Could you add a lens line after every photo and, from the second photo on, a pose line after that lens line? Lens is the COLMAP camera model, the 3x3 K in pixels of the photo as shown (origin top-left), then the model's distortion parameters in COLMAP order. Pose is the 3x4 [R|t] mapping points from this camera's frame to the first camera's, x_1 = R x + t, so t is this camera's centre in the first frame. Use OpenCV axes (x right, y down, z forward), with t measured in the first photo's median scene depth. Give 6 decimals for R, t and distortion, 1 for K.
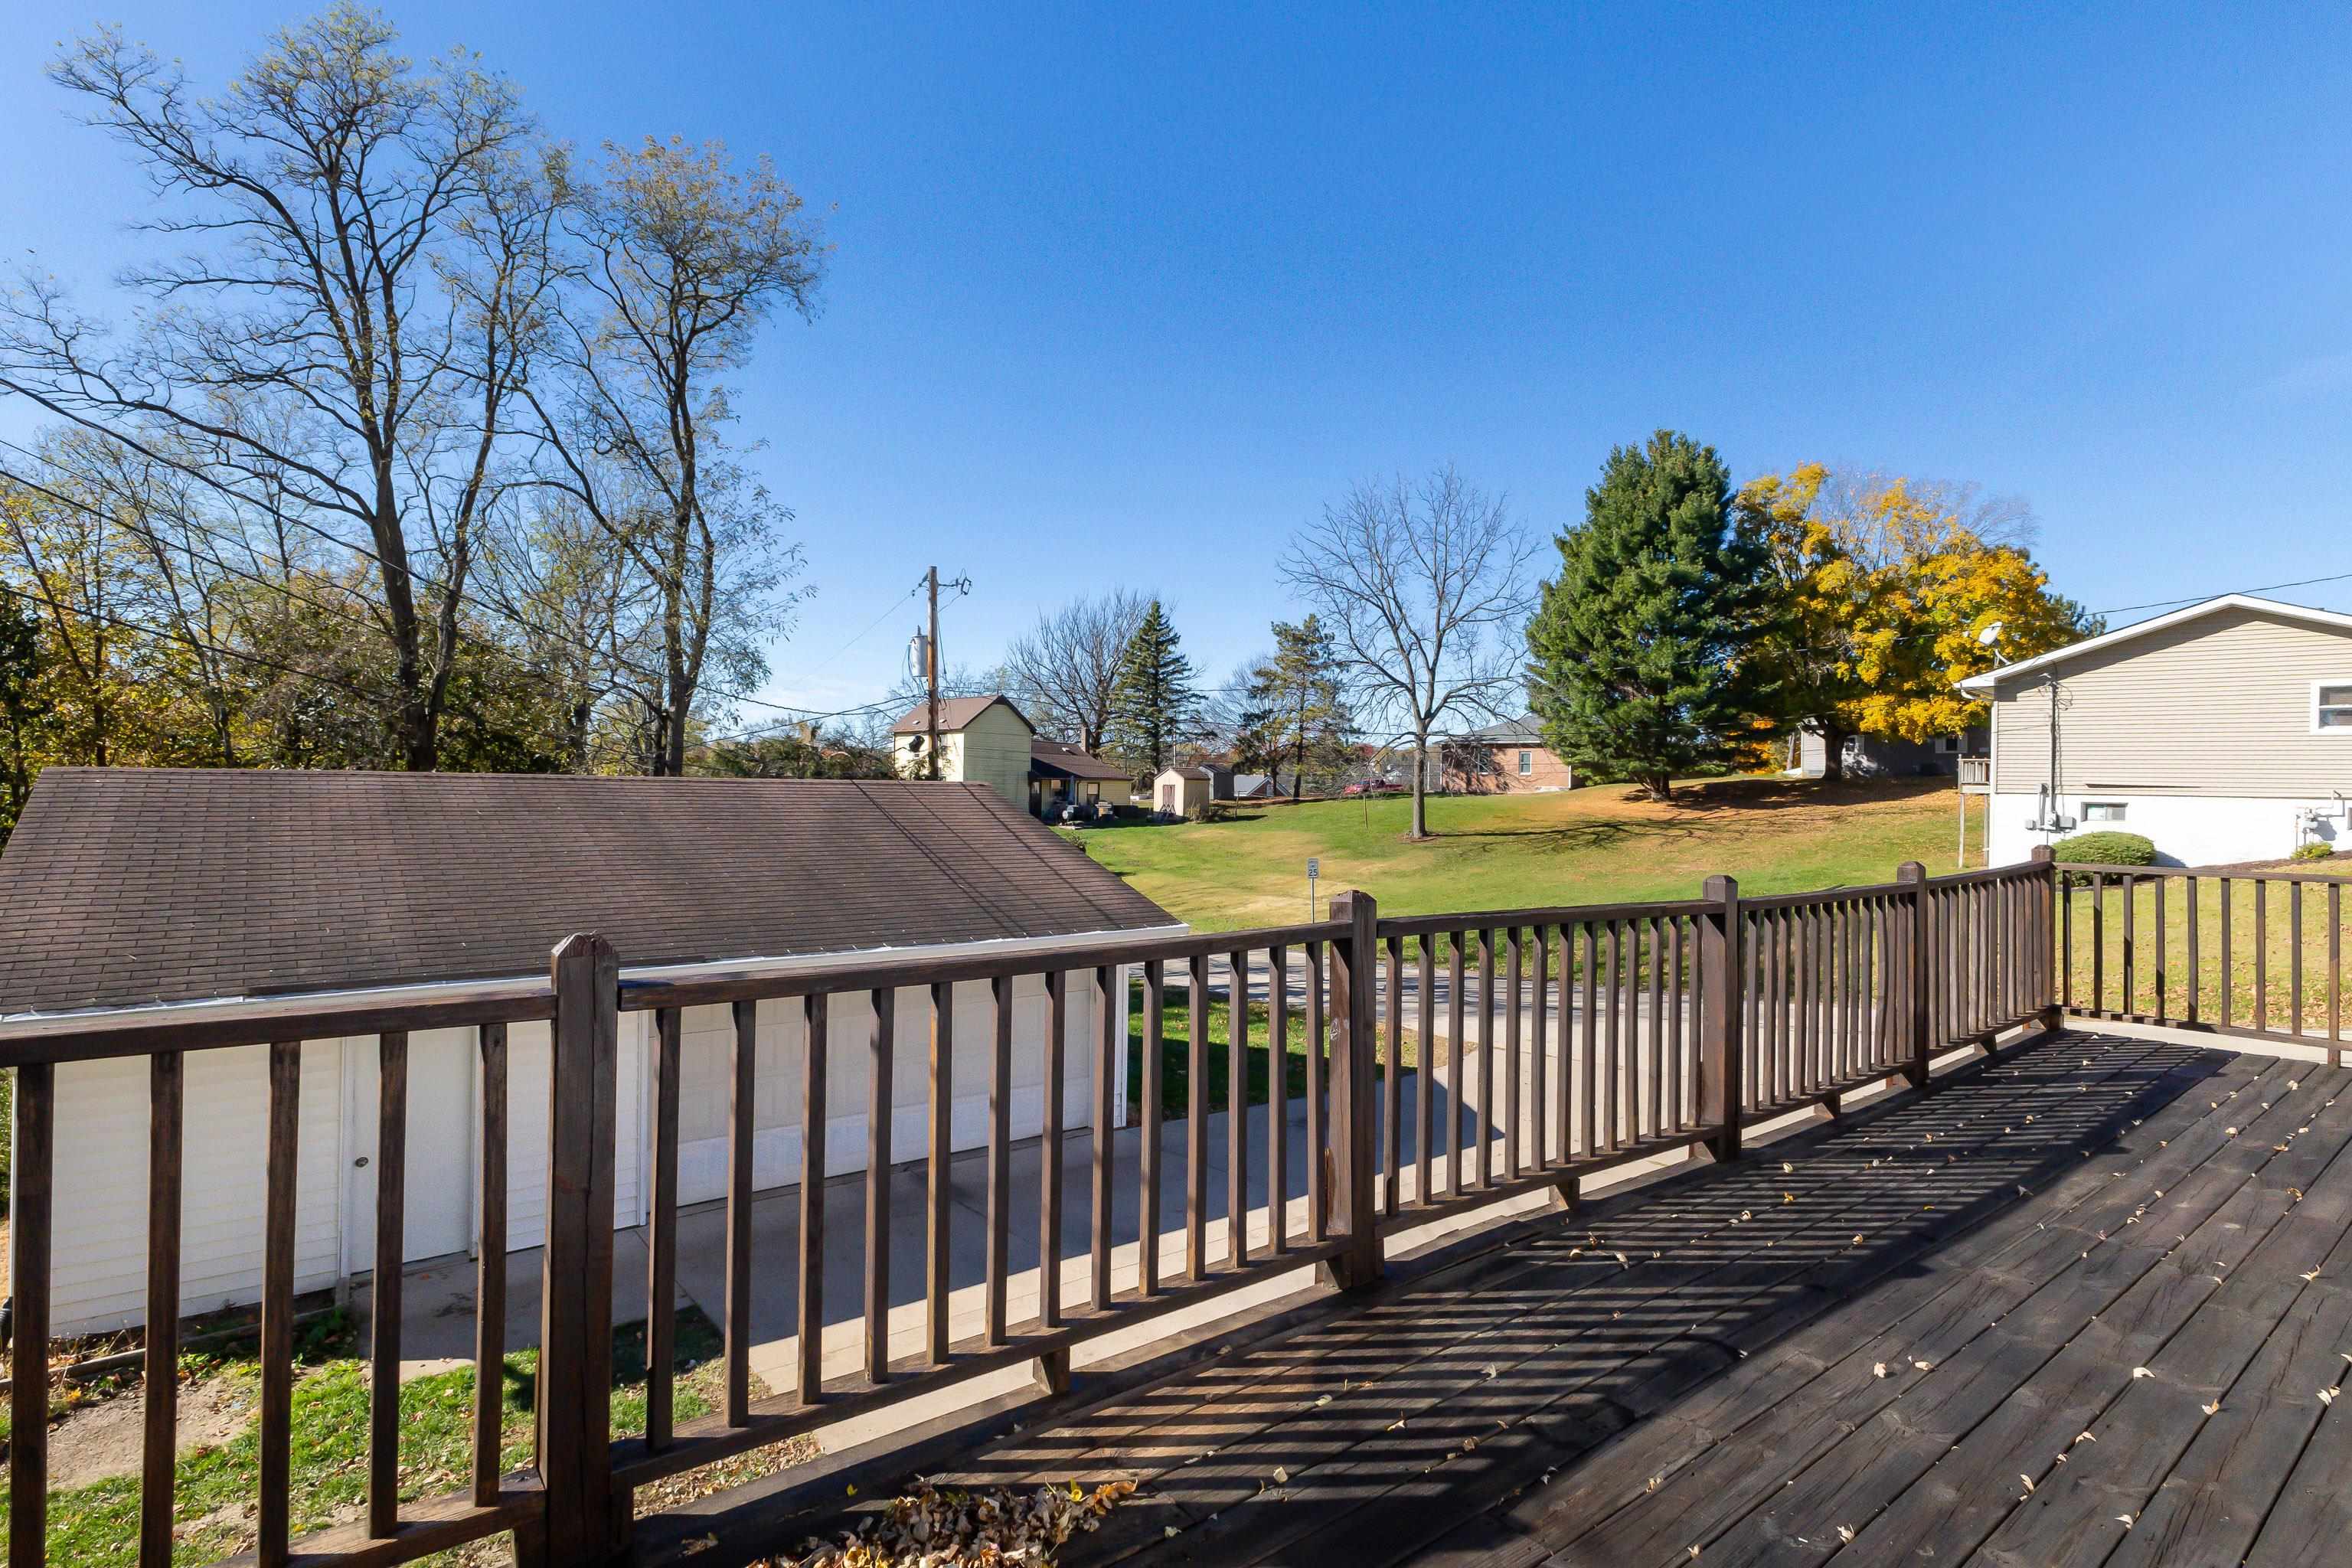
lens RADIAL K [[1169.1, 0, 1169.3], [0, 1169.1, 777.4], [0, 0, 1]] dist [-0.003361, -0.000687]
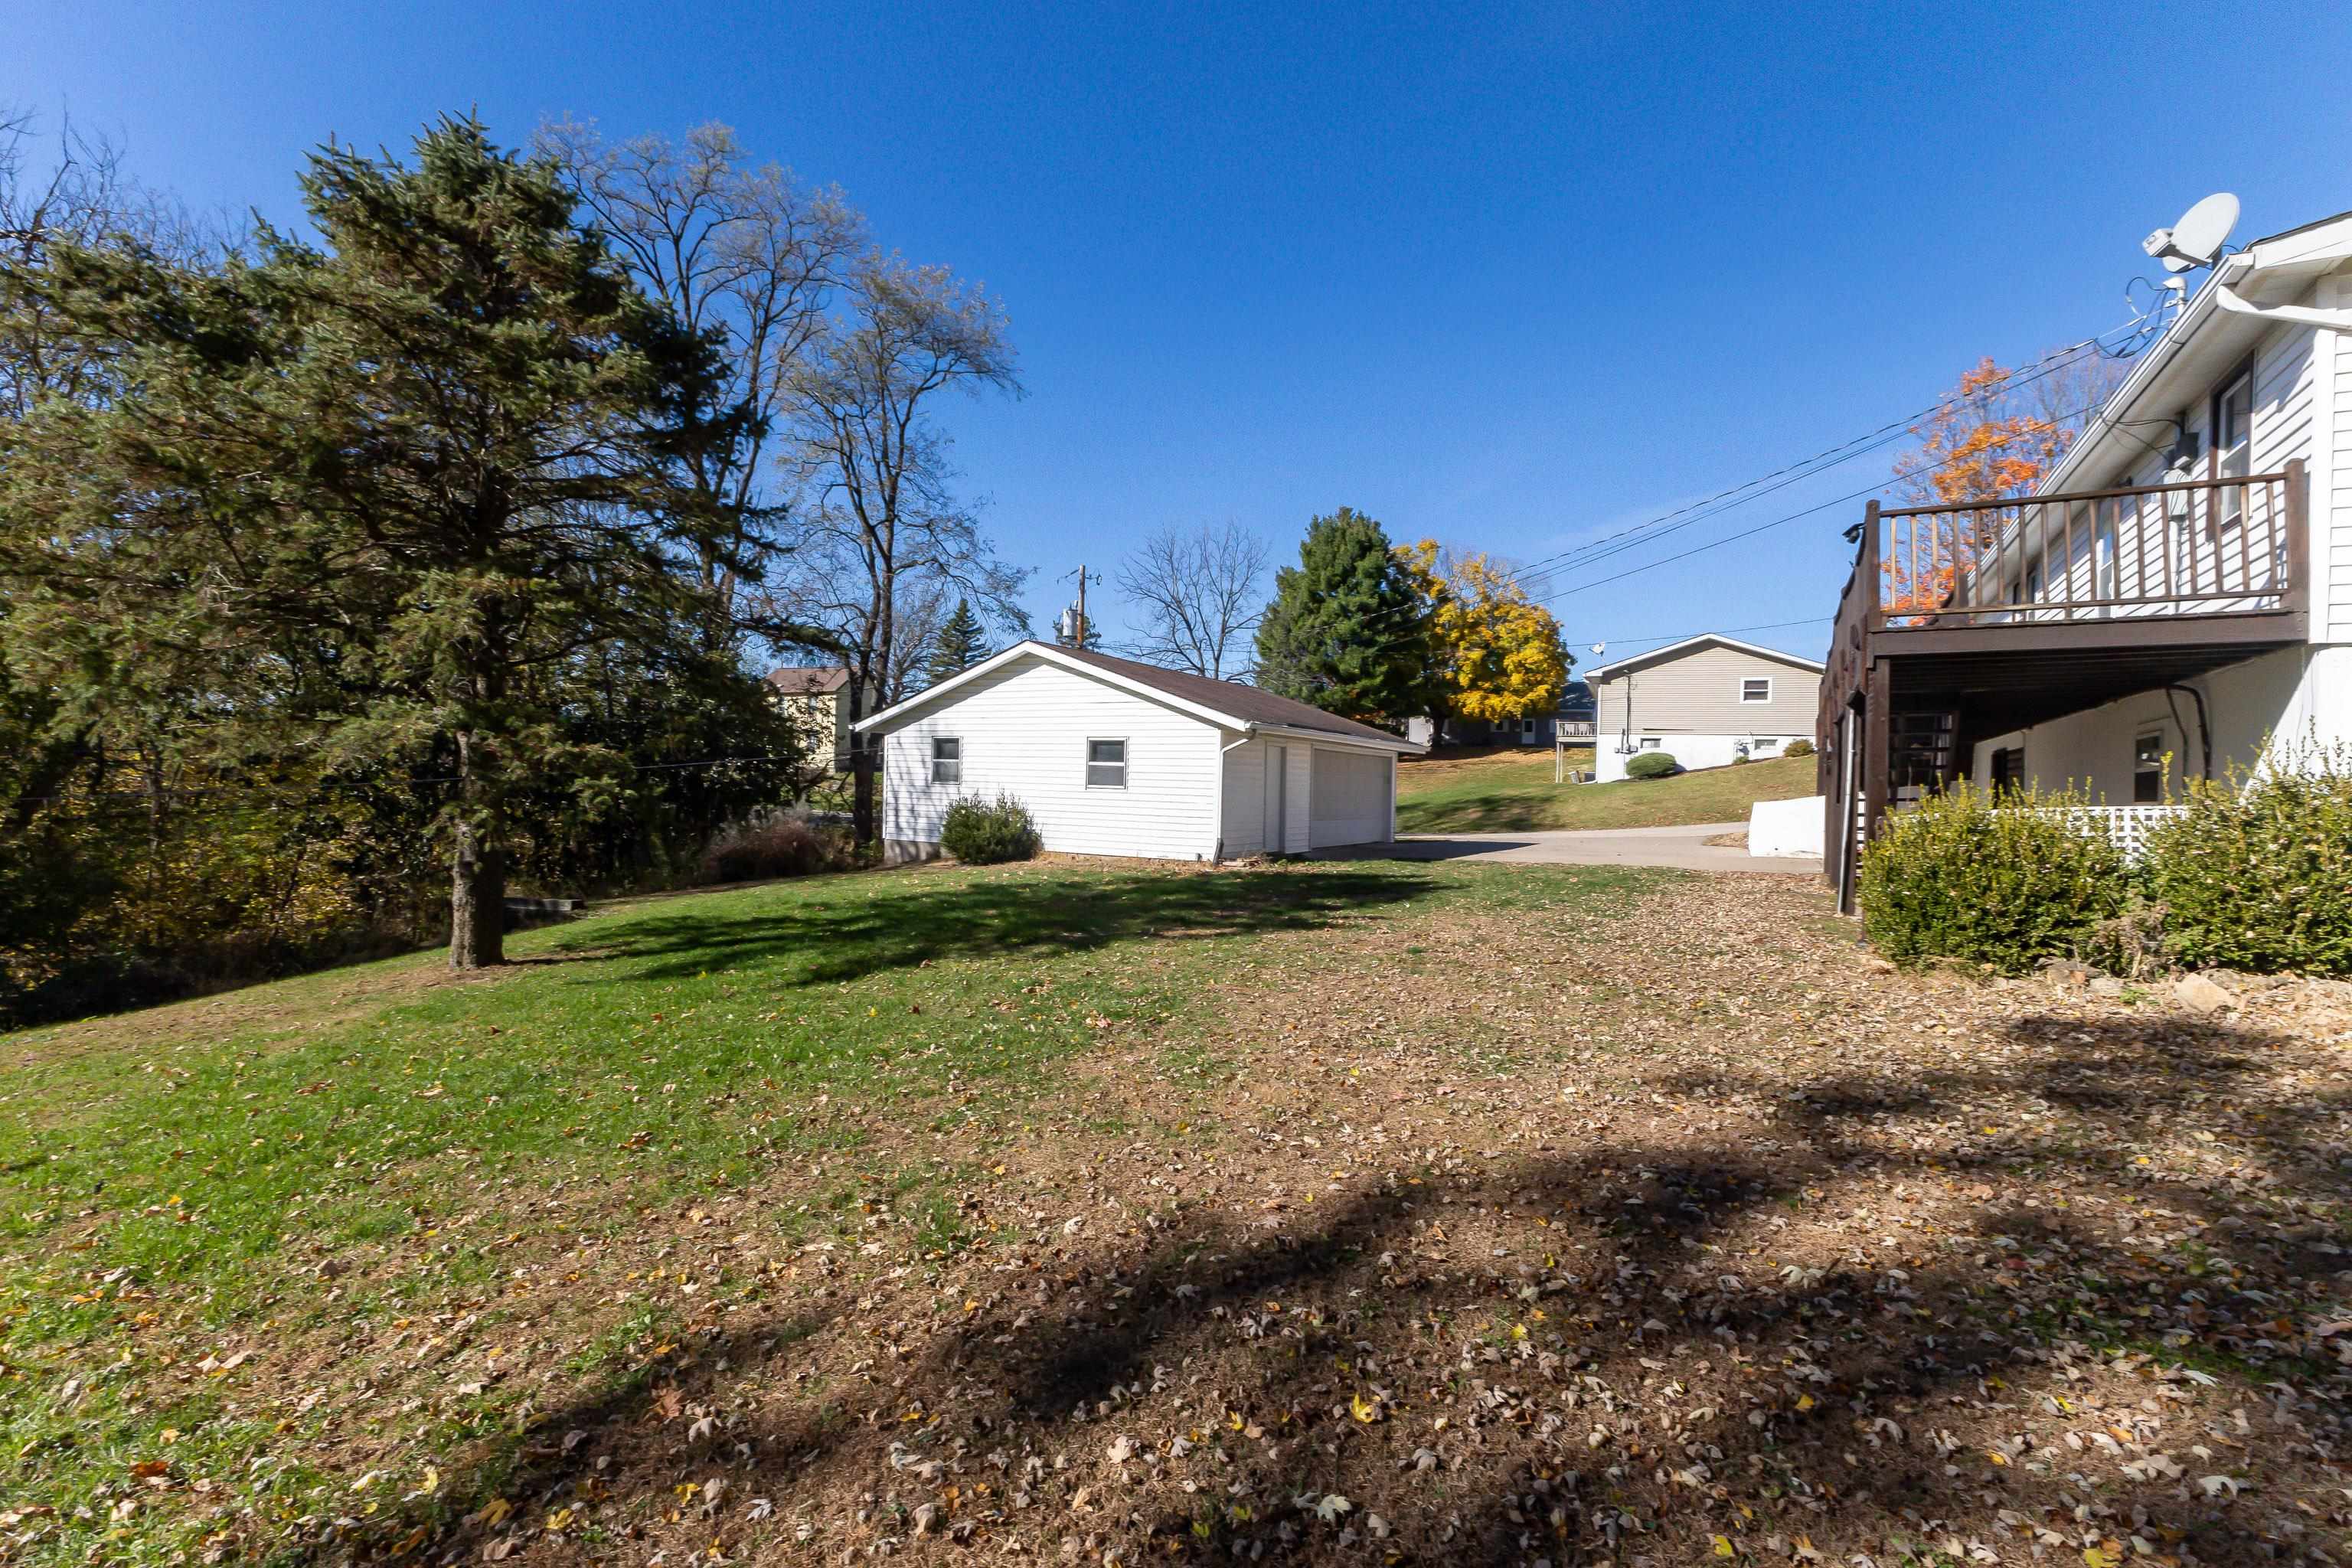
lens RADIAL K [[1019.2, 0, 1162.9], [0, 1019.2, 763.2], [0, 0, 1]] dist [0.004100, 0.000117]
pose [[0.940033, 0.017206, 0.340649, -0.246704], [-0.016688, 0.999851, -0.004451, 0.039181], [-0.340675, -0.001501, 0.940180, -0.143726]]
